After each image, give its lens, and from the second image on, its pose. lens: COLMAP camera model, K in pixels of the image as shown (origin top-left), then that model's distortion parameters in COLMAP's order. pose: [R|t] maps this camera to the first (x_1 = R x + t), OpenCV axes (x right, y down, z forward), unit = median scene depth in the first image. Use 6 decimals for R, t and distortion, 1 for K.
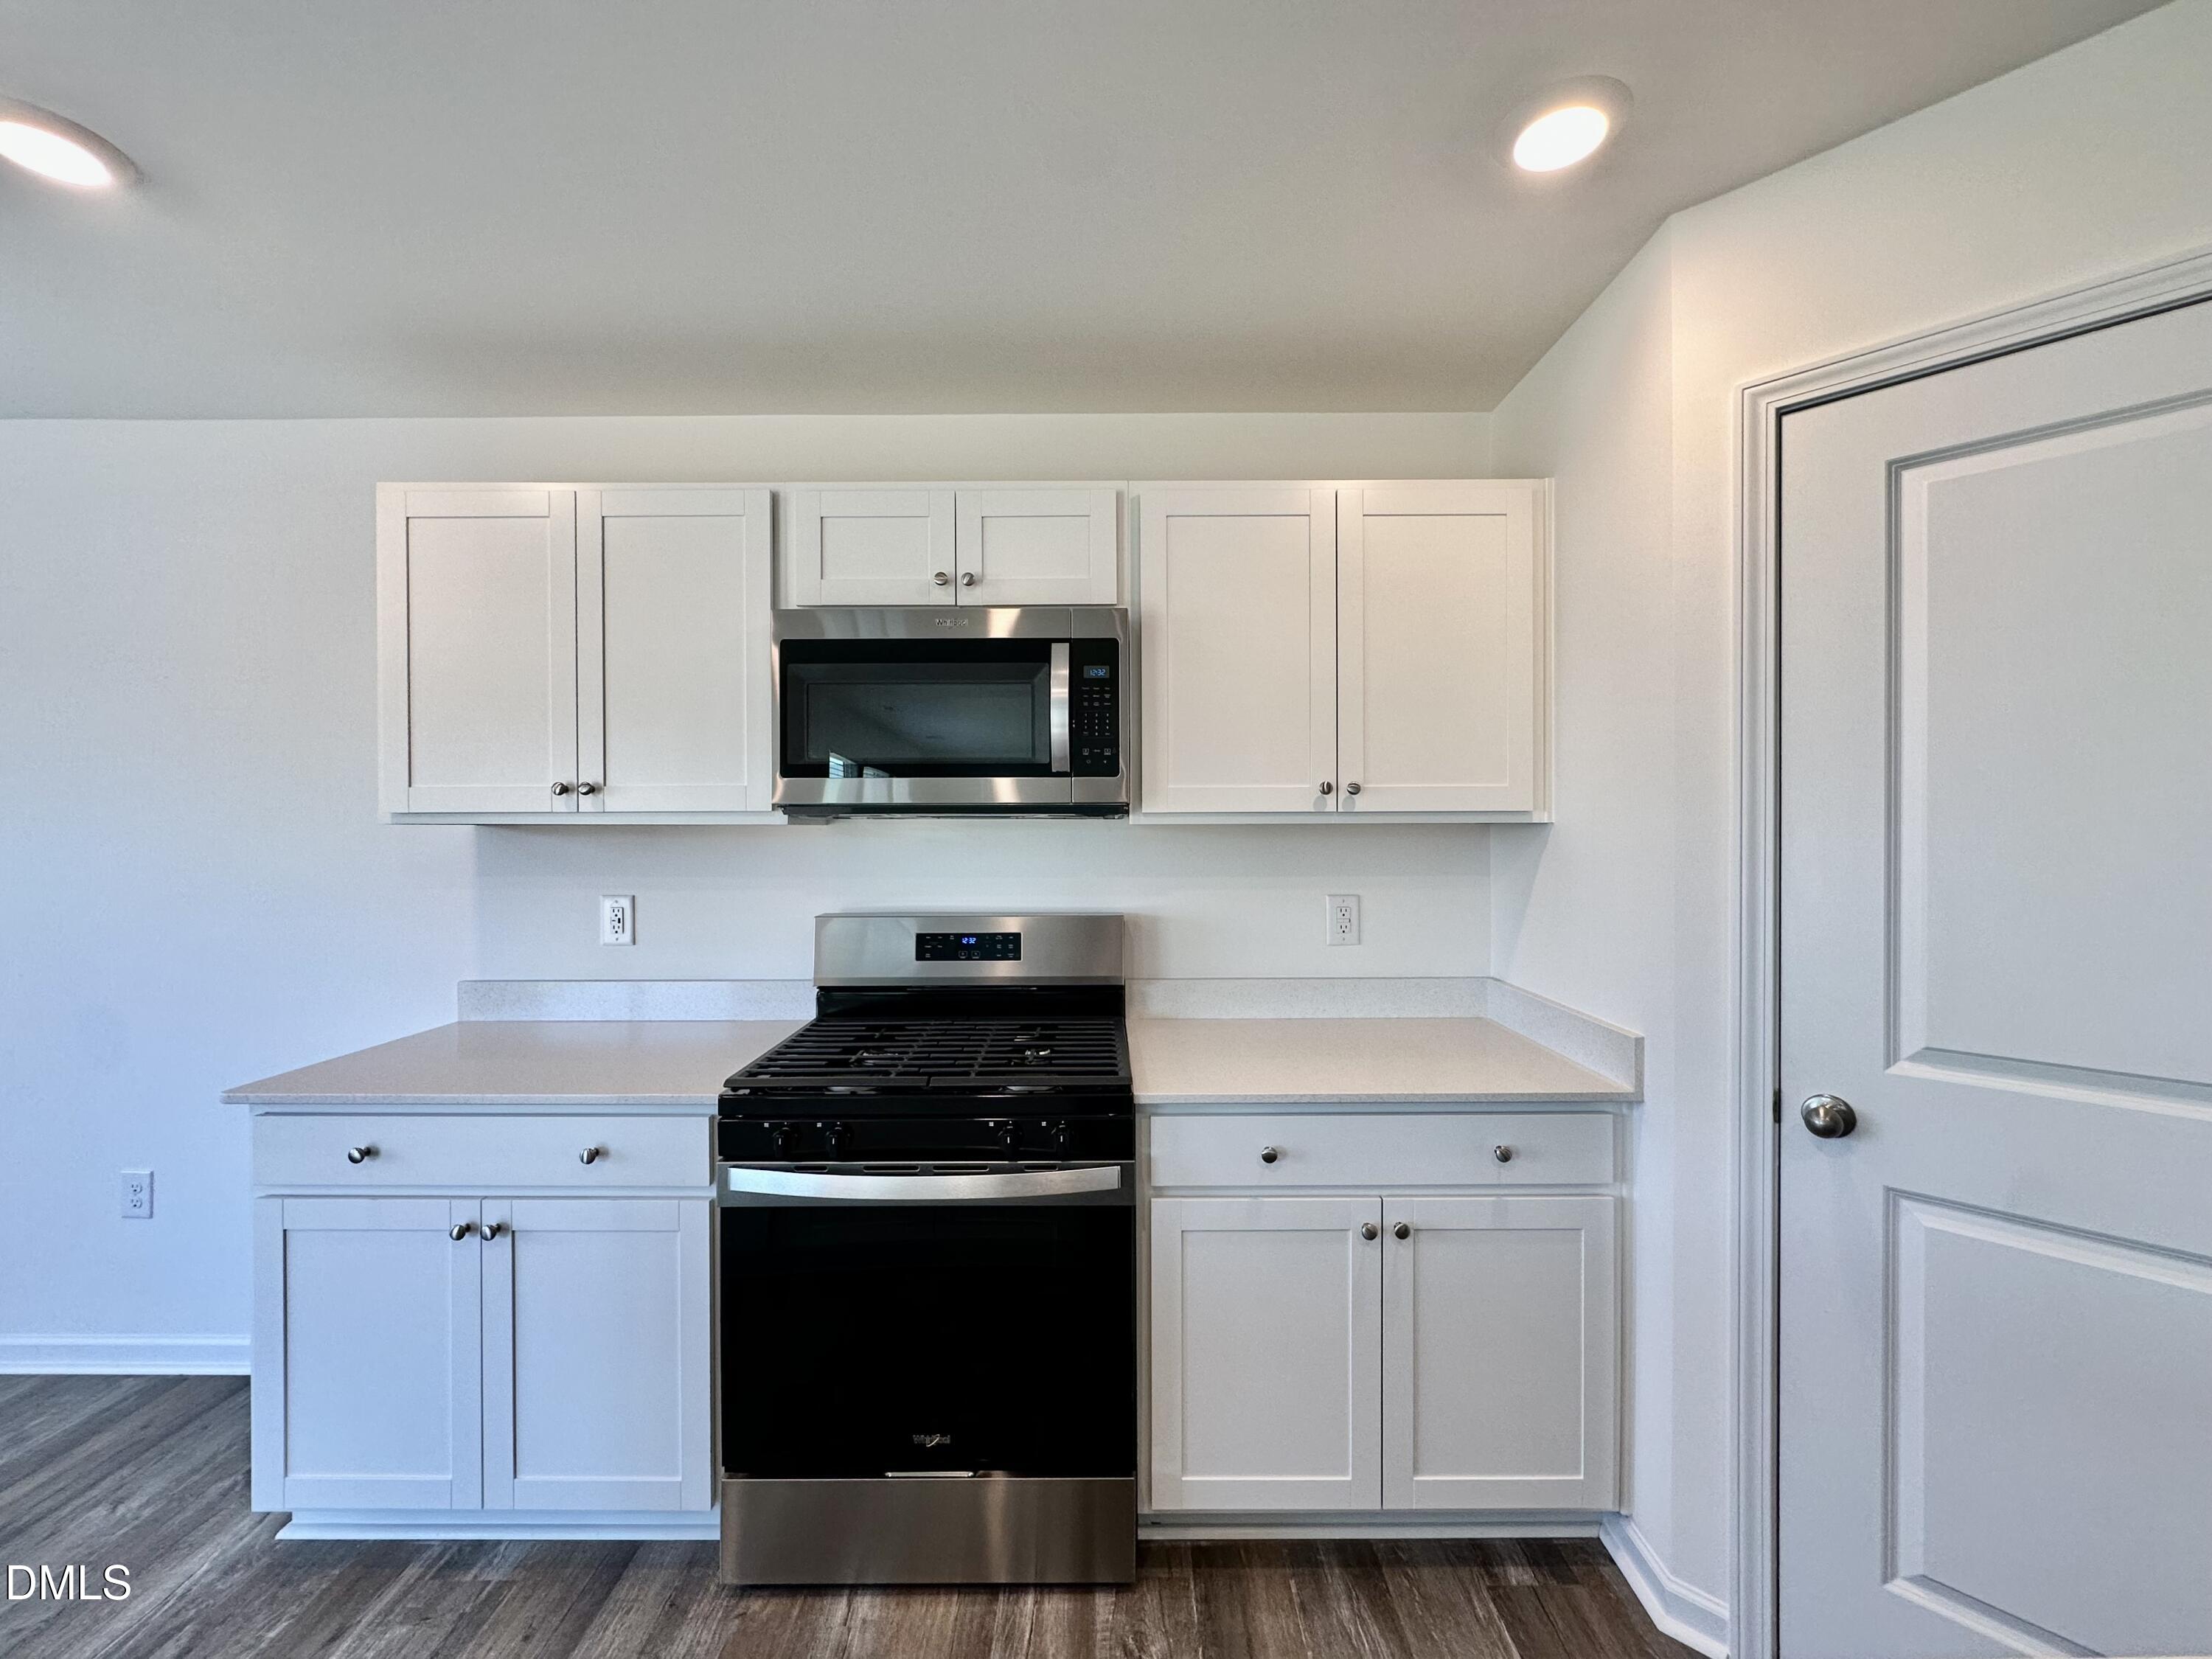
lens RADIAL K [[883.1, 0, 1087.7], [0, 883.1, 822.2], [0, 0, 1]] dist [-0.004294, 0.001106]
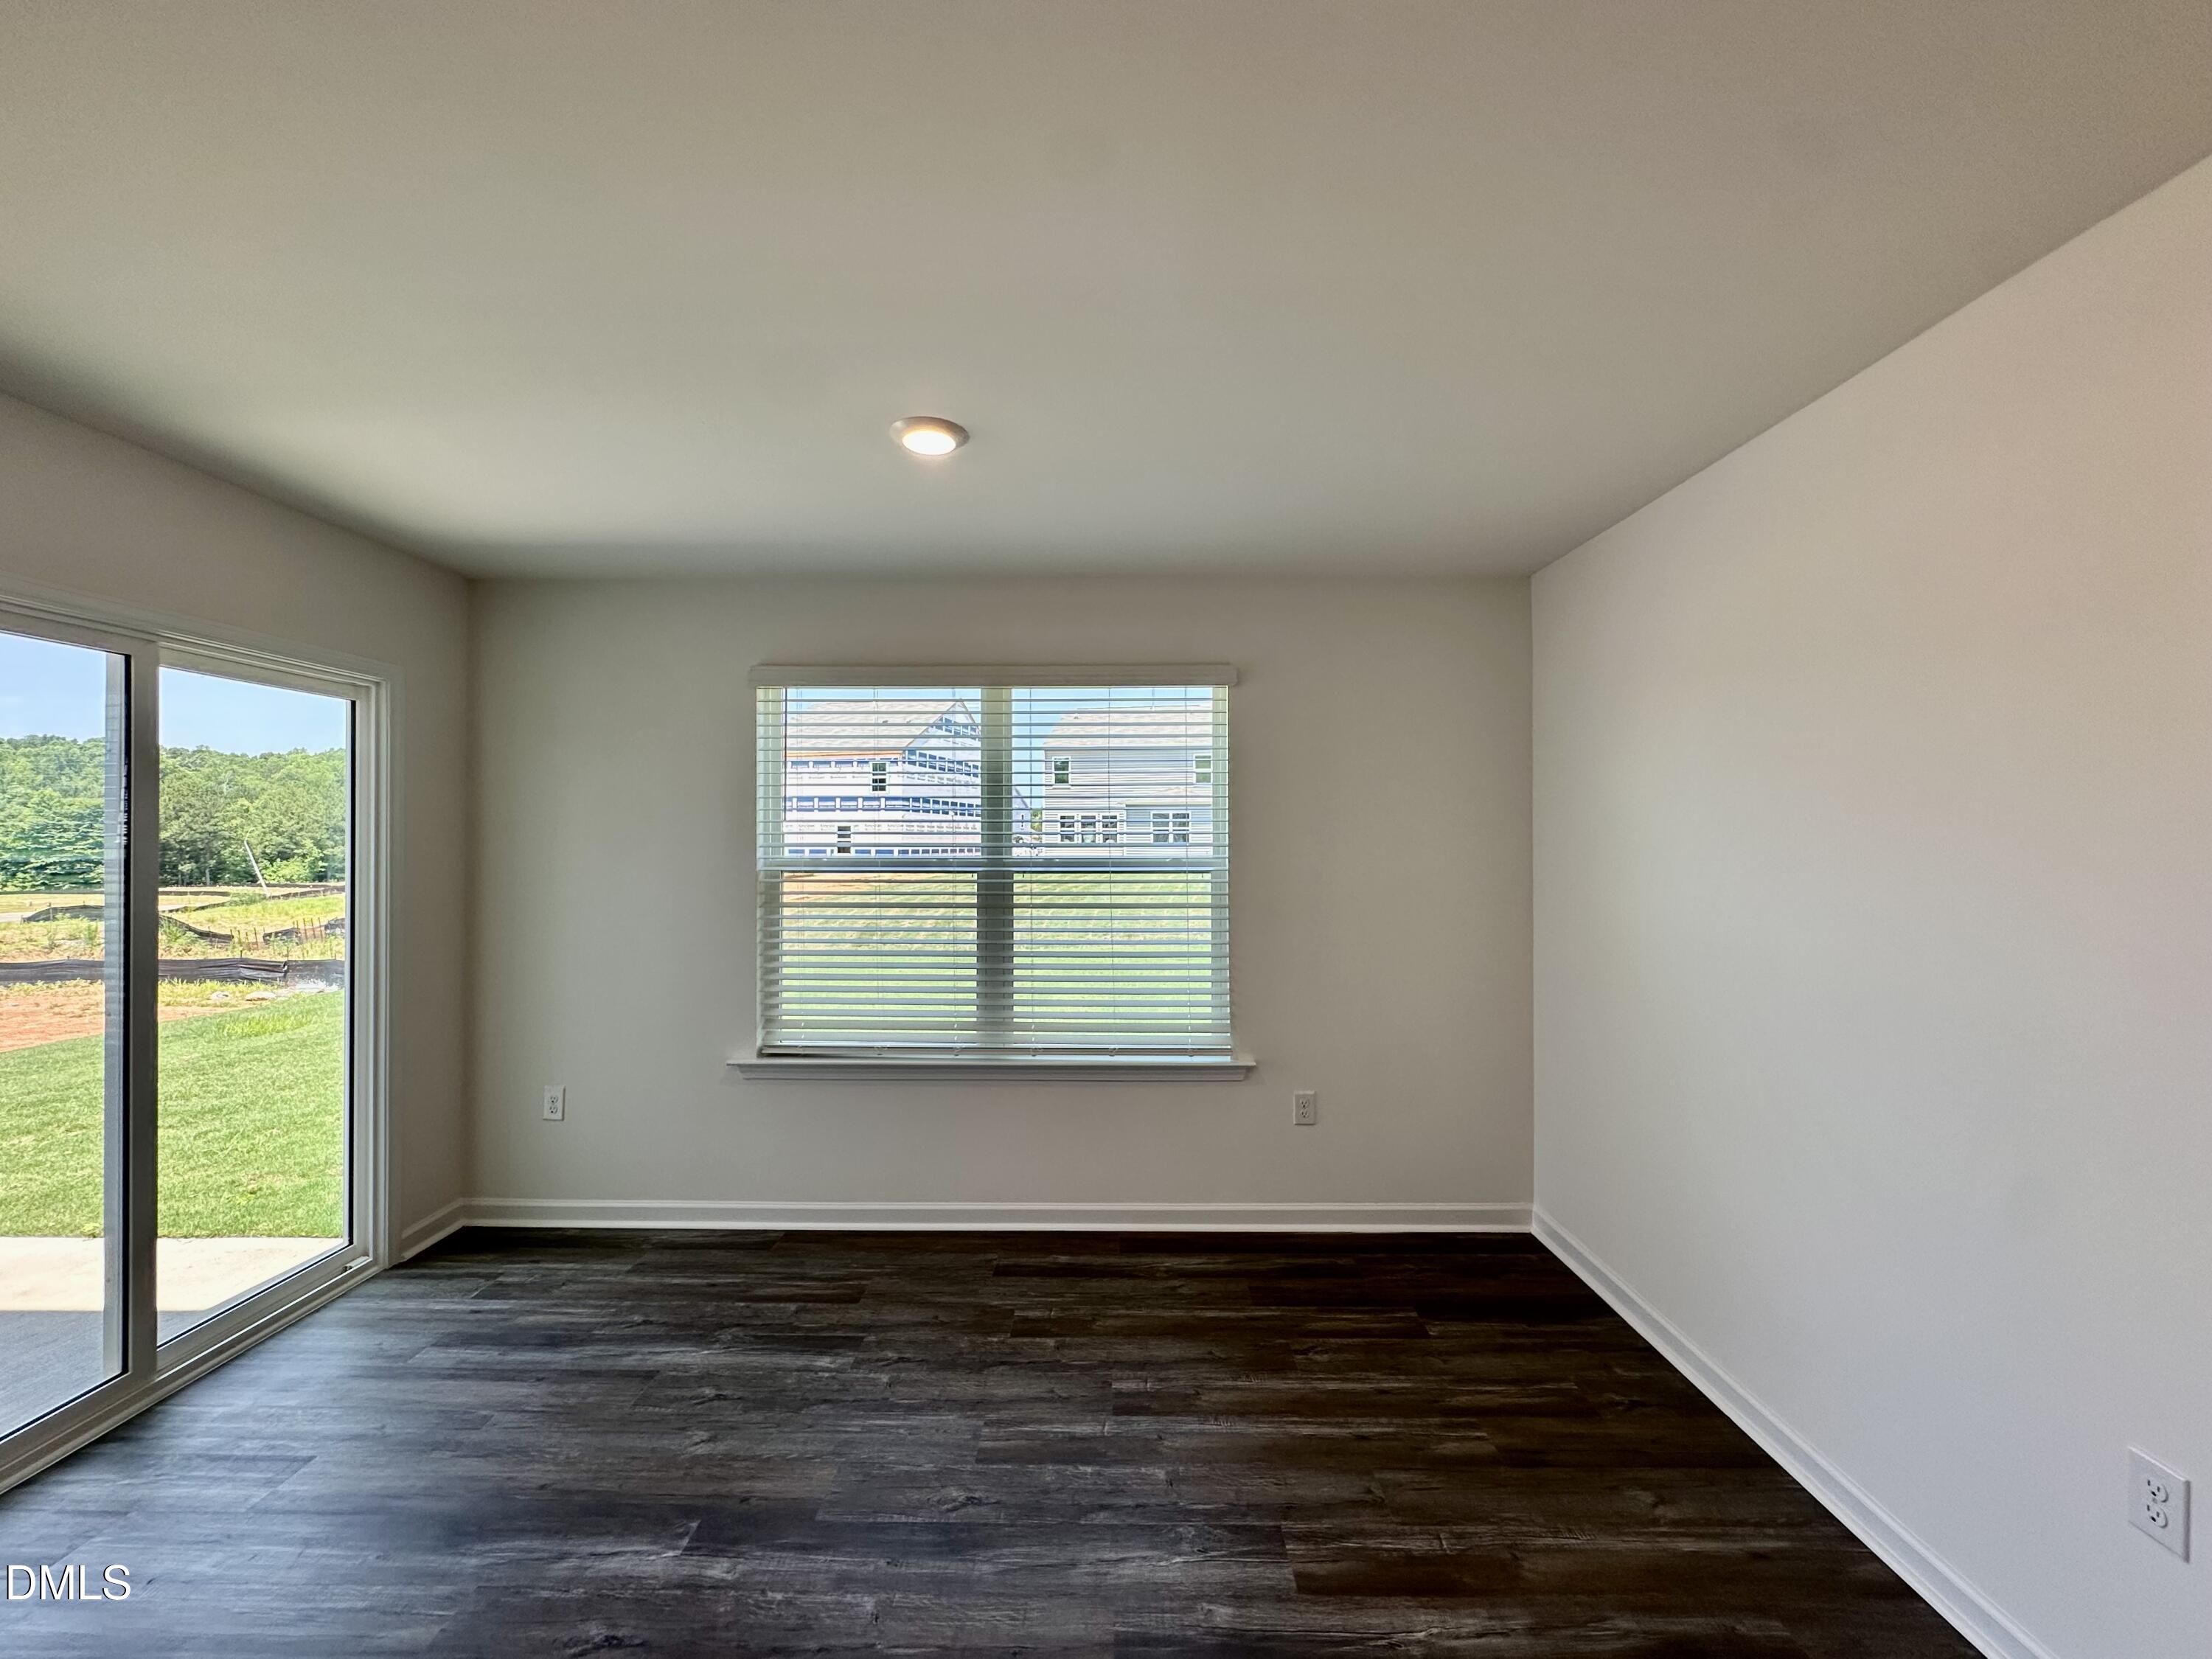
lens RADIAL K [[883.1, 0, 1106.3], [0, 883.1, 830.5], [0, 0, 1]] dist [-0.004294, 0.001106]
pose [[-0.005965, -0.009622, -0.999936, -0.582397], [-0.002961, 0.999949, -0.009605, -0.023102], [0.999978, 0.002904, -0.005993, 0.358890]]
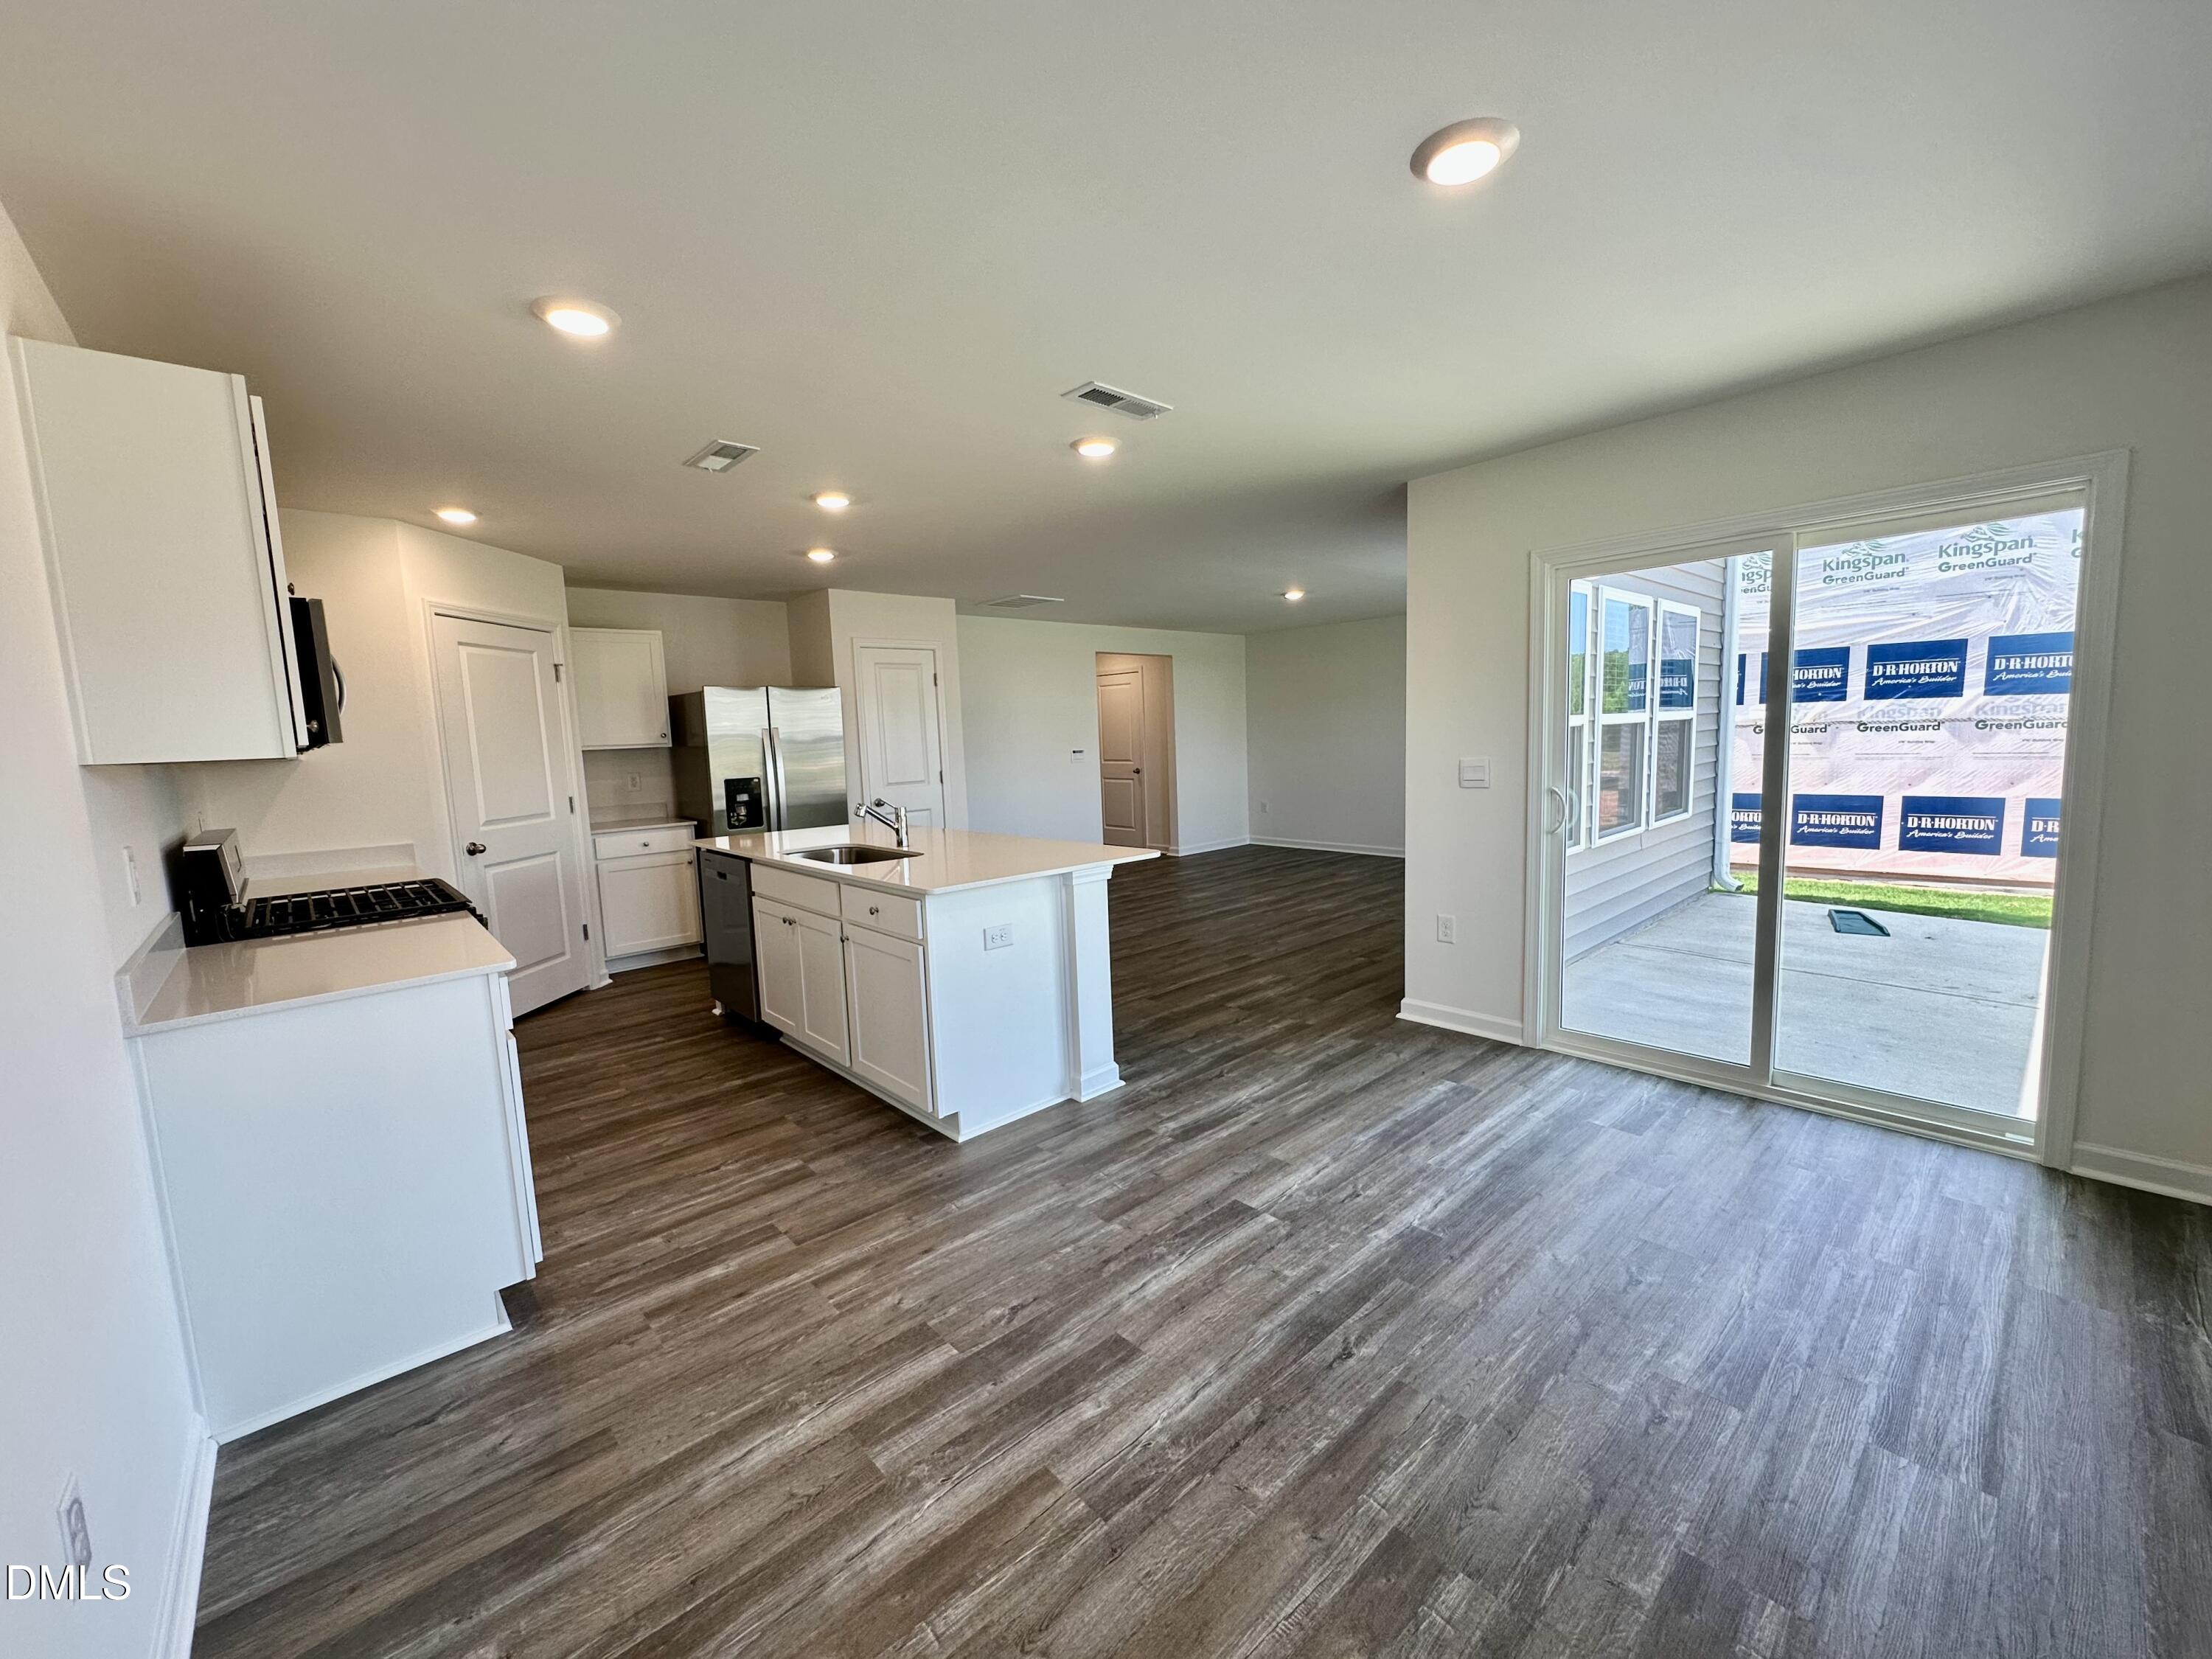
lens RADIAL K [[883.1, 0, 1099.6], [0, 883.1, 833.3], [0, 0, 1]] dist [-0.004294, 0.001106]
pose [[-0.671324, -0.056647, 0.738996, -2.135604], [0.040641, 0.992761, 0.113018, 0.011569], [-0.740049, 0.105905, -0.664163, 1.029334]]
